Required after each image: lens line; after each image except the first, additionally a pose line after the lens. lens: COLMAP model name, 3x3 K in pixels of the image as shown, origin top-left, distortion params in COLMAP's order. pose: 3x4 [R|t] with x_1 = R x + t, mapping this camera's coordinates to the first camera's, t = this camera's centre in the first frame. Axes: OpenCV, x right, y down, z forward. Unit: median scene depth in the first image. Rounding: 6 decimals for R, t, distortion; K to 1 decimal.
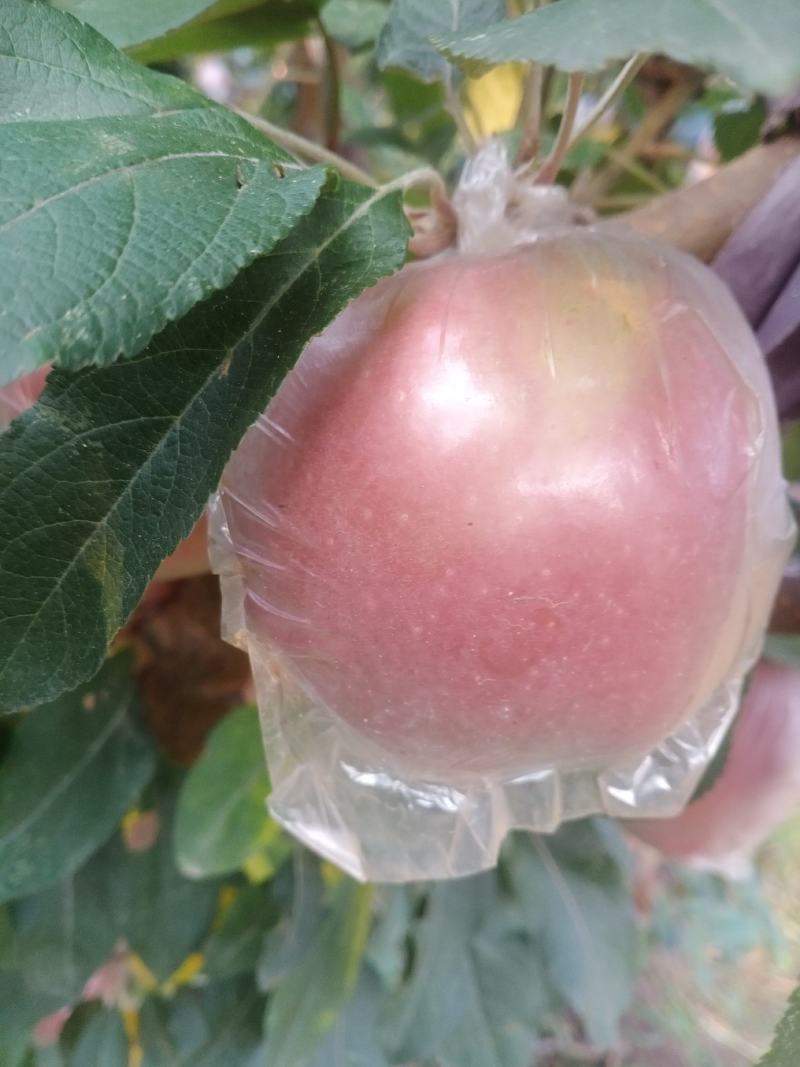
lens RADIAL K [[929.4, 0, 508.8], [0, 929.4, 534.4], [0, 0, 1]] dist [0.093492, -0.195407]
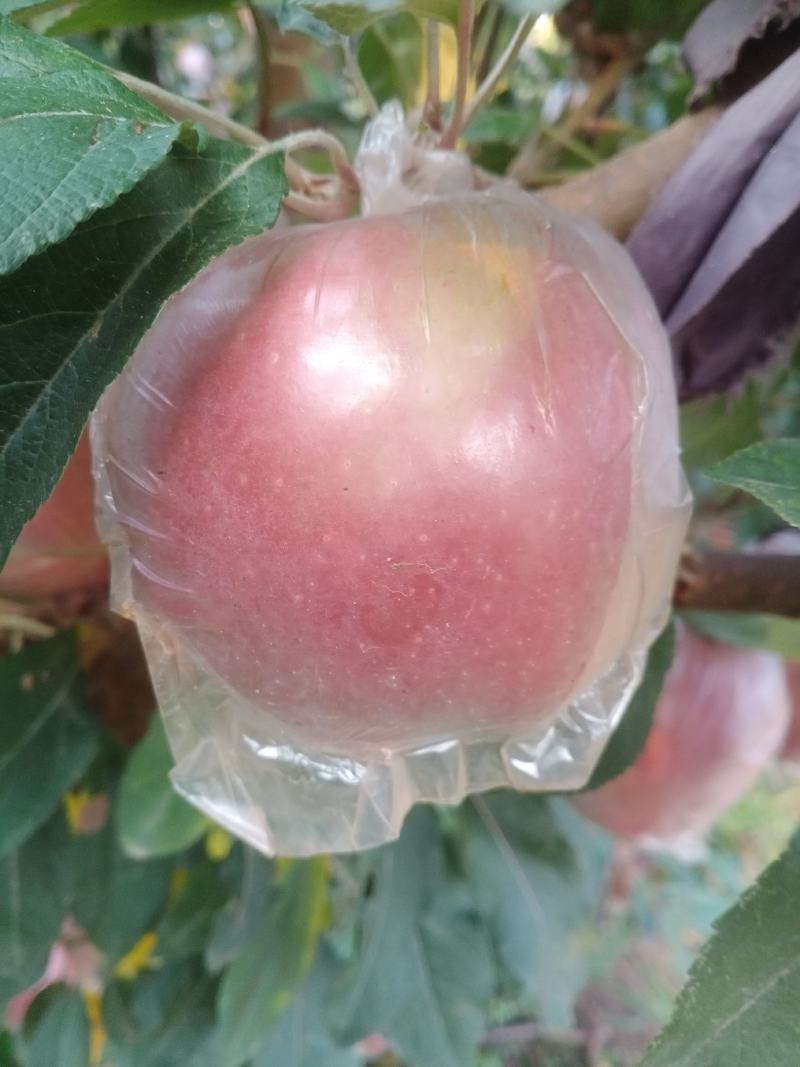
lens RADIAL K [[929.4, 0, 508.8], [0, 929.4, 534.4], [0, 0, 1]] dist [0.093492, -0.195407]
pose [[0.999994, -0.003229, 0.001215, 0.121812], [0.003217, 0.999944, 0.010094, 0.025872], [-0.001248, -0.010090, 0.999948, 0.011434]]
